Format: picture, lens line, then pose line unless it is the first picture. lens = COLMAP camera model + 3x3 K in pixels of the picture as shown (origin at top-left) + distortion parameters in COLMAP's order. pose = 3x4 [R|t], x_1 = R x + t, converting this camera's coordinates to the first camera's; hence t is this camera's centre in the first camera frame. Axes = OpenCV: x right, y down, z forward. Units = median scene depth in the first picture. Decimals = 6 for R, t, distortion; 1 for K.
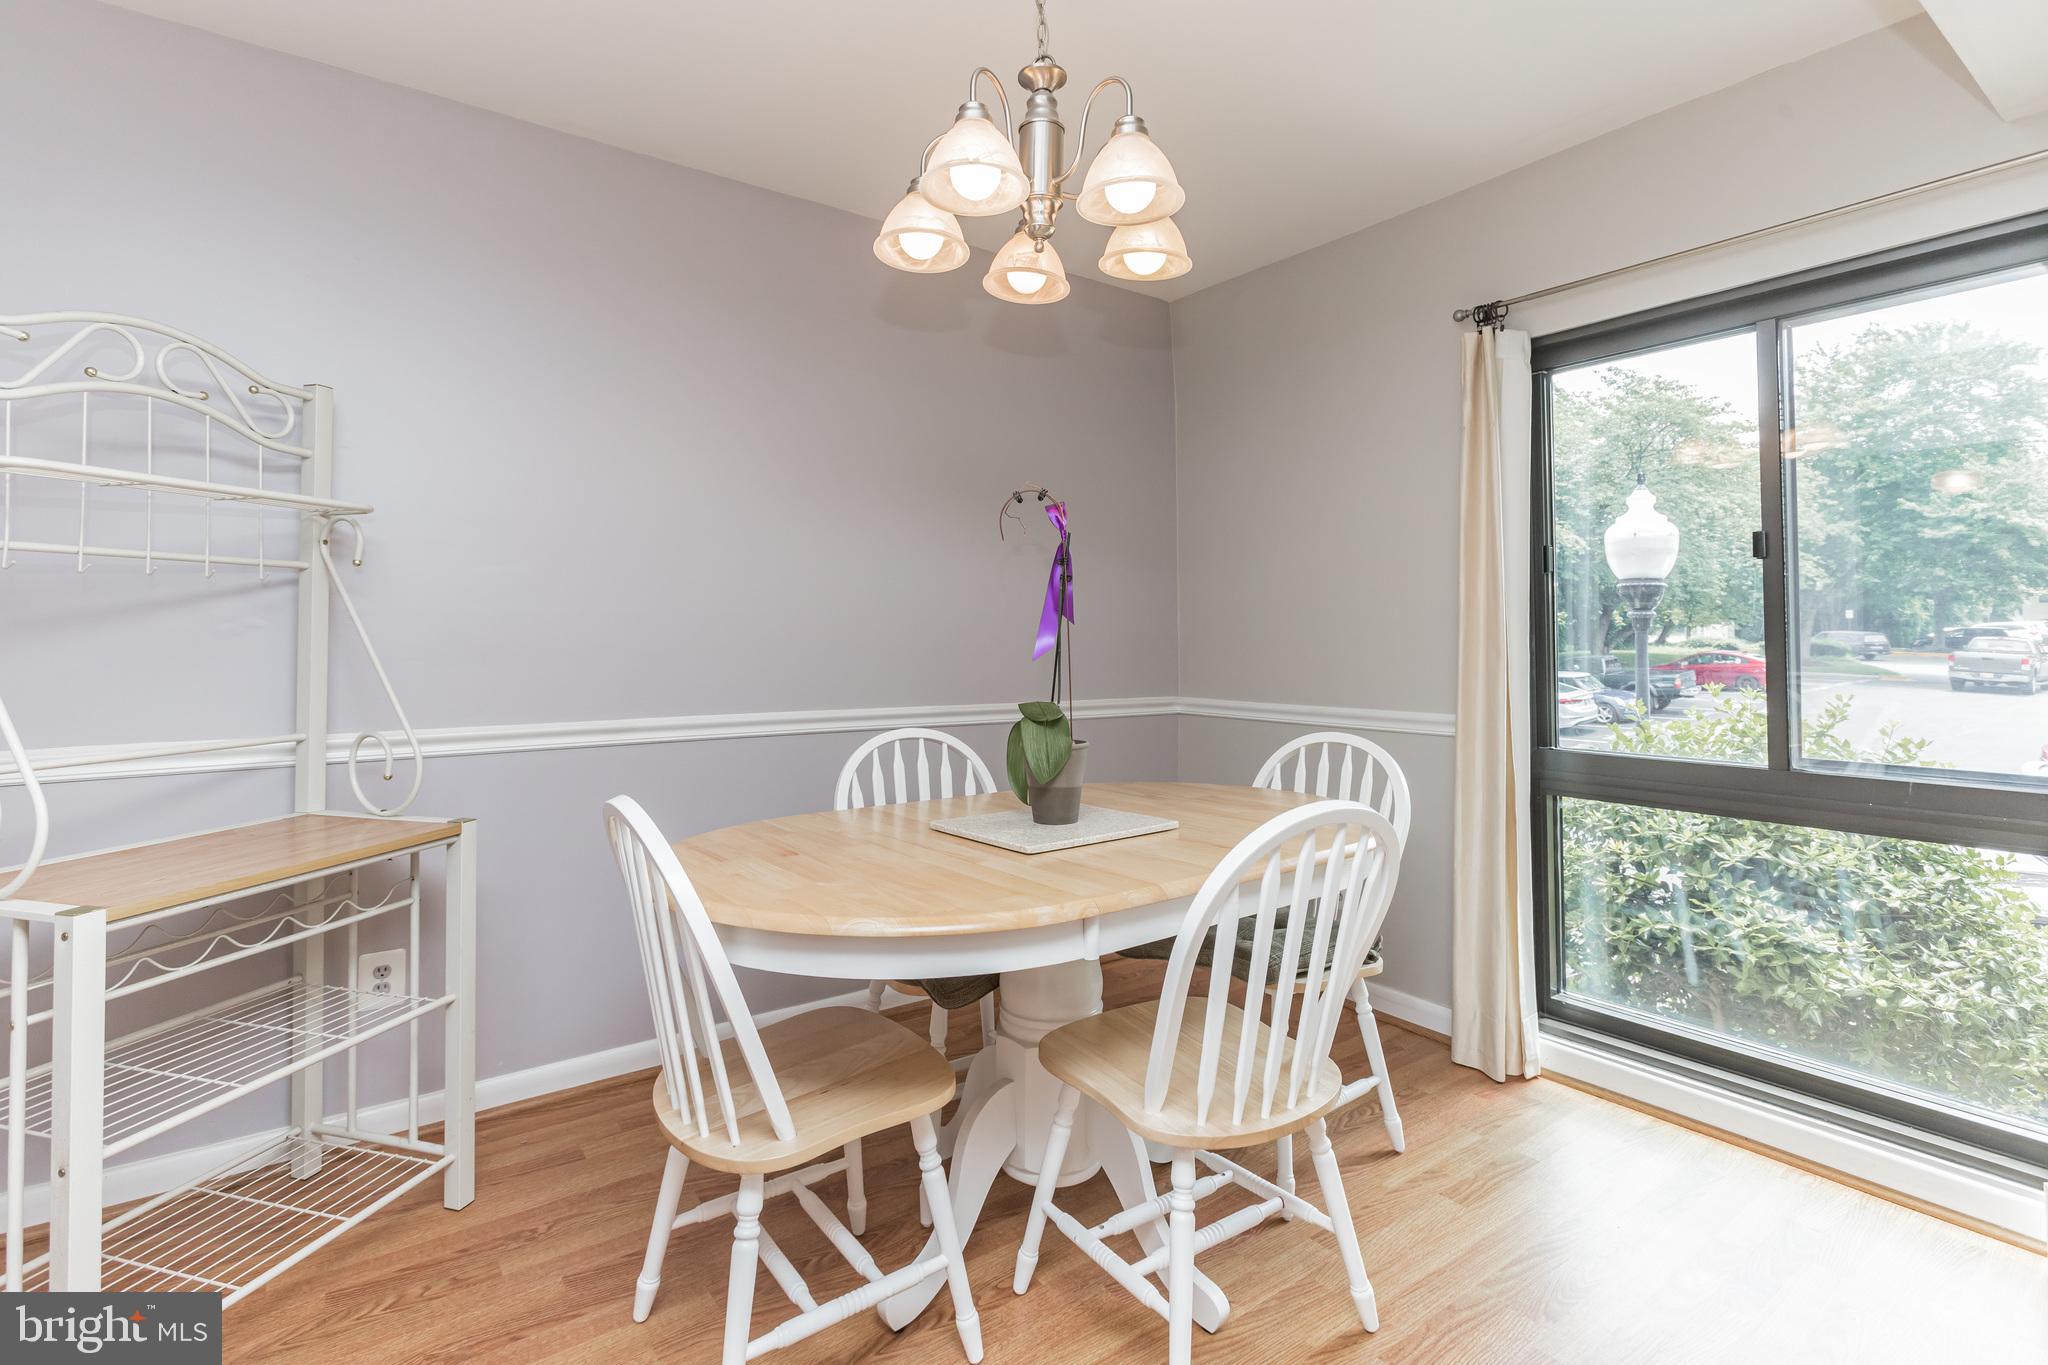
lens RADIAL K [[987.0, 0, 1028.5], [0, 987.0, 616.5], [0, 0, 1]] dist [-0.008995, -0.000308]
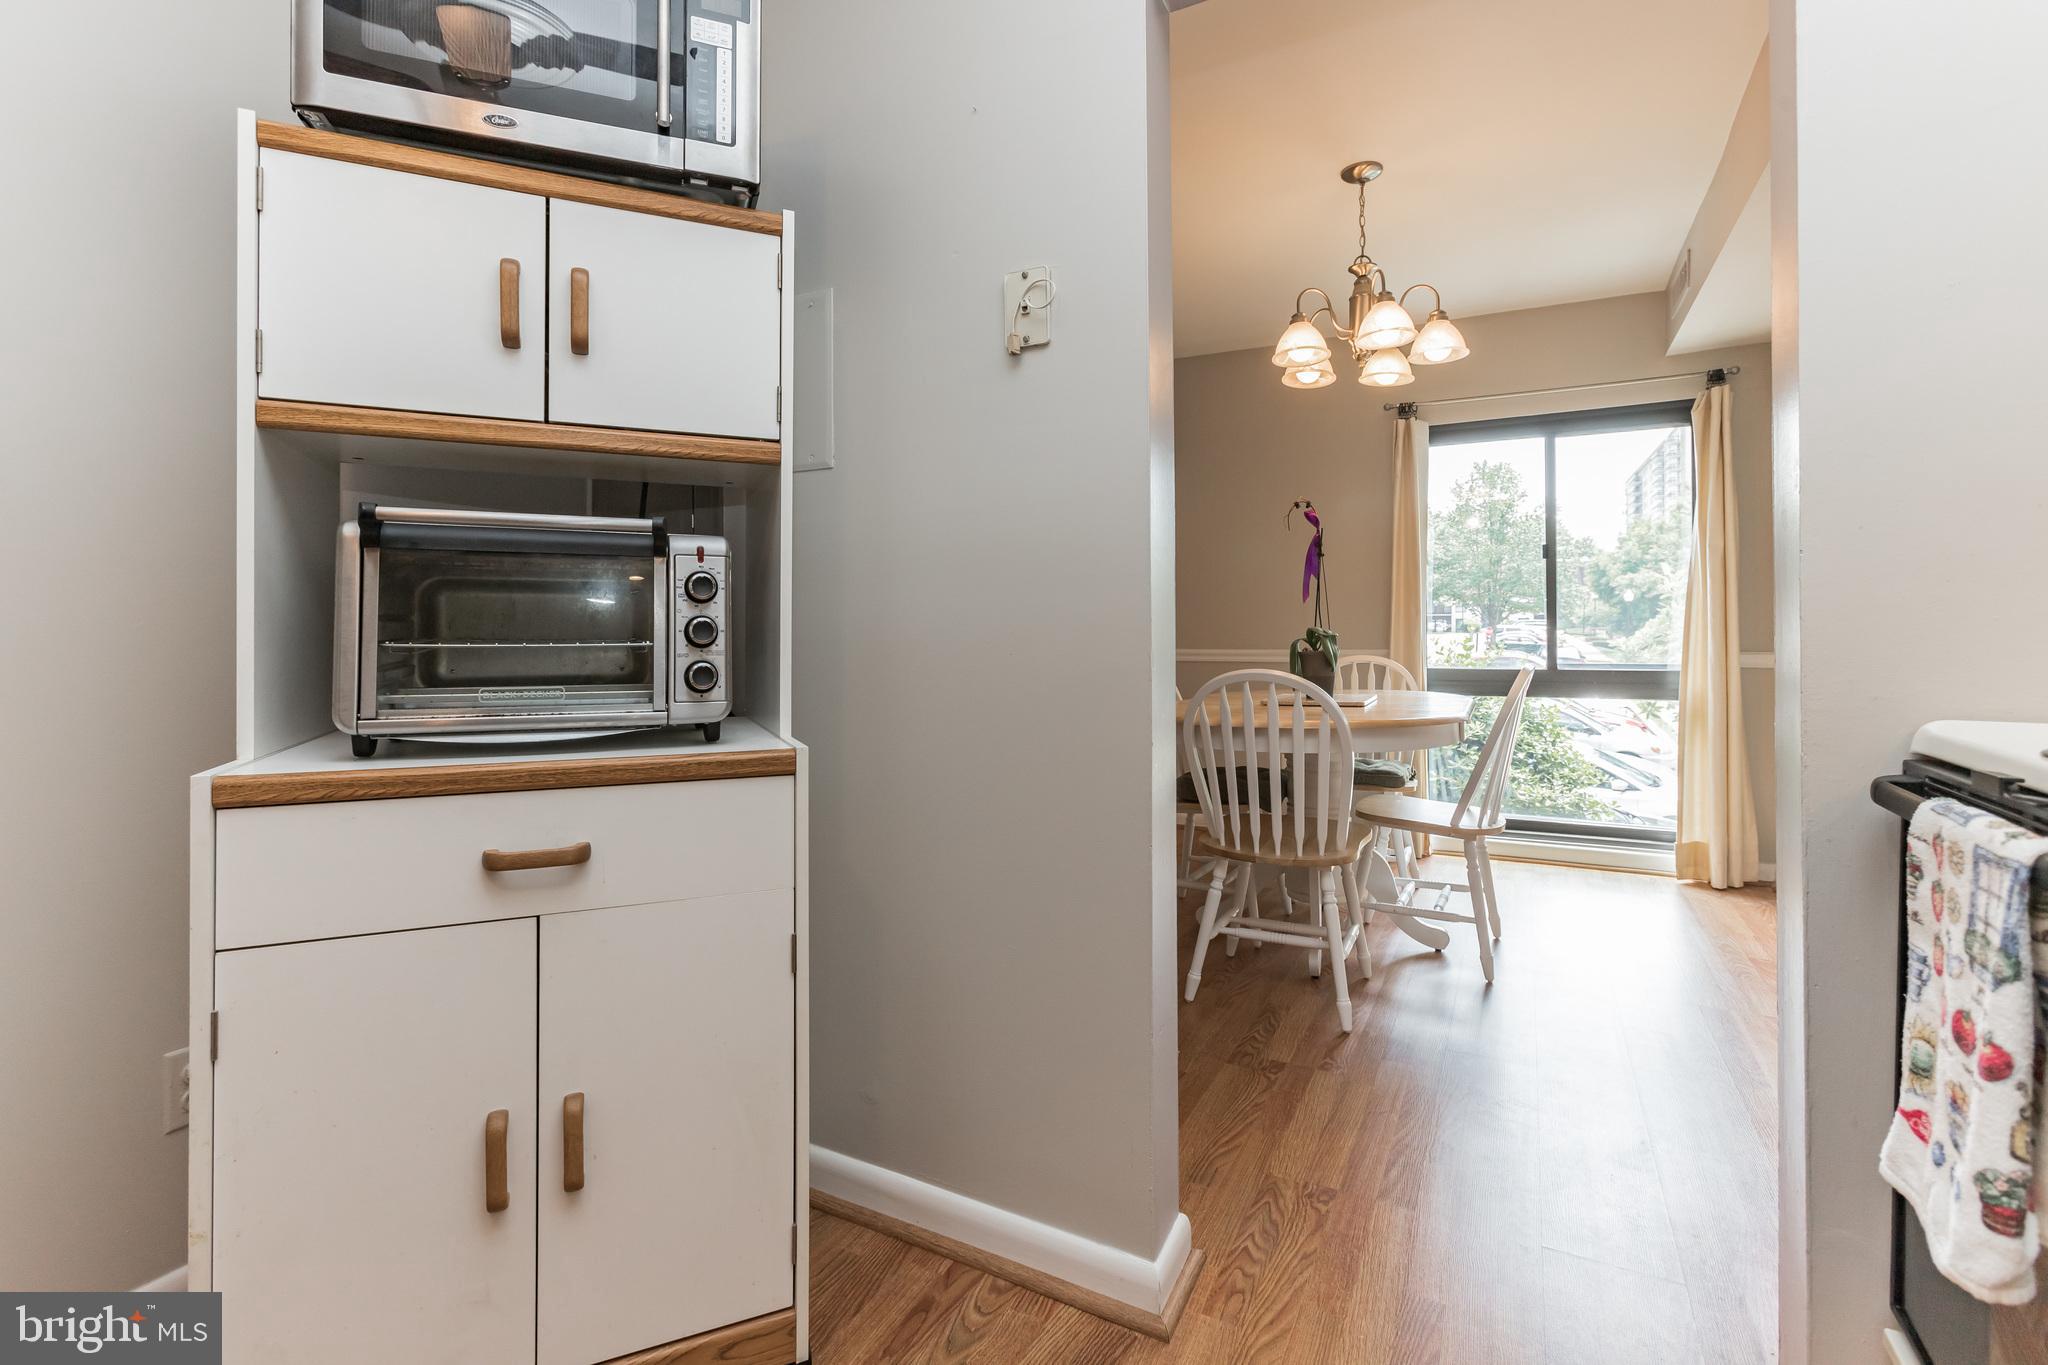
lens RADIAL K [[949.1, 0, 1026.9], [0, 949.1, 631.8], [0, 0, 1]] dist [0.000605, 0.000043]
pose [[0.896666, 0.001867, 0.442704, -0.947430], [-0.010351, 0.999806, 0.016747, 0.058884], [-0.442587, -0.019599, 0.896511, -0.194395]]
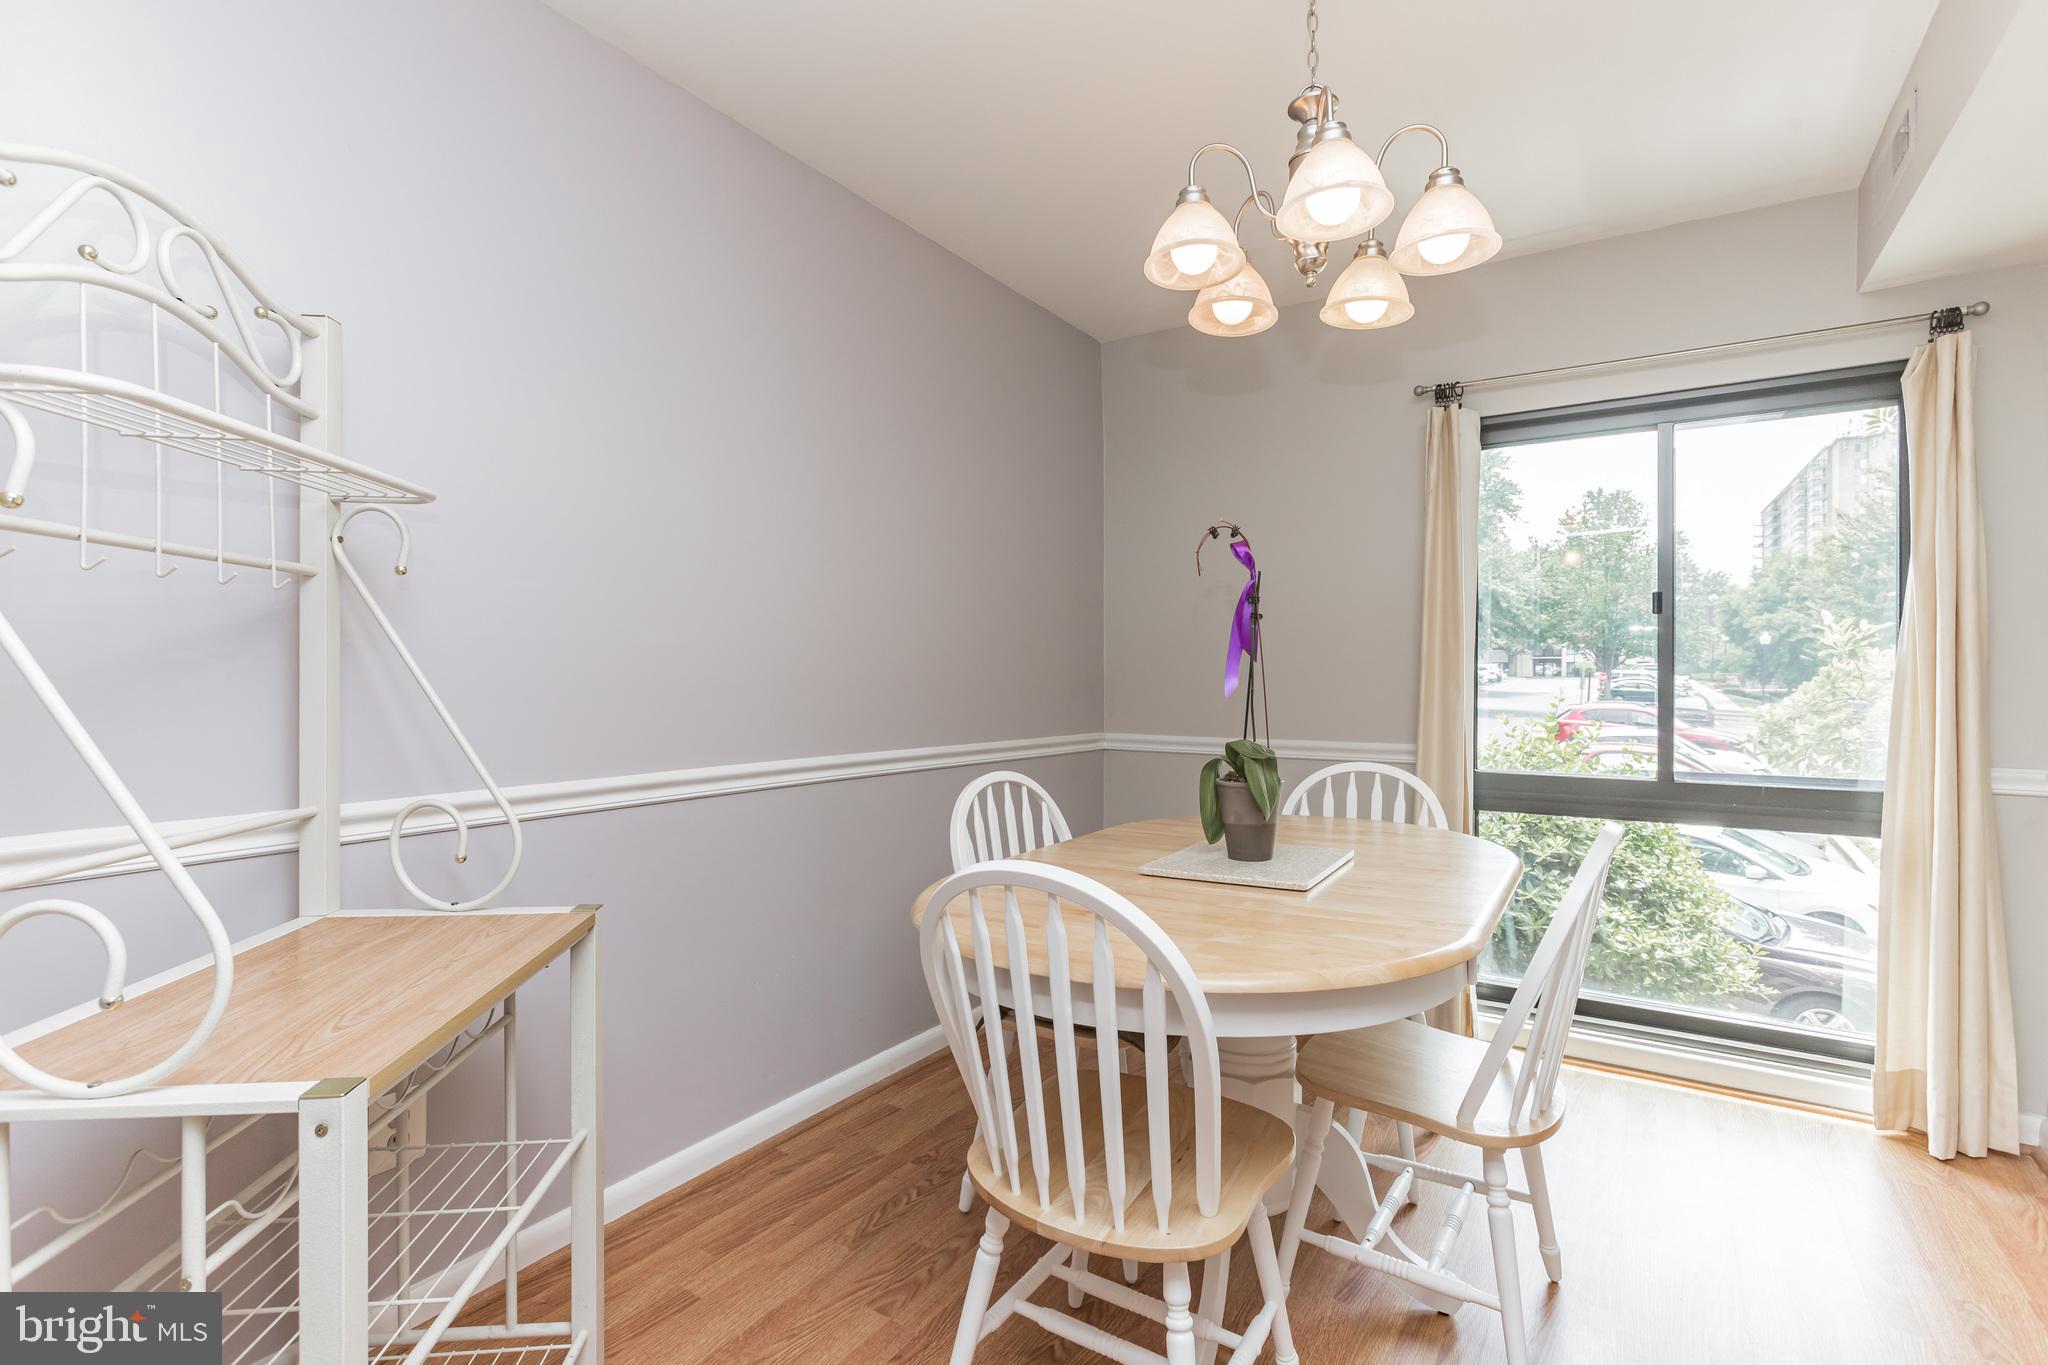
lens RADIAL K [[968.1, 0, 1024.0], [0, 968.1, 682.5], [0, 0, 1]] dist [-0.011296, 0.000724]
pose [[0.932740, 0.001104, 0.360547, -0.451676], [-0.012242, 0.999516, 0.028609, 0.002803], [-0.360341, -0.031099, 0.932302, 0.139819]]
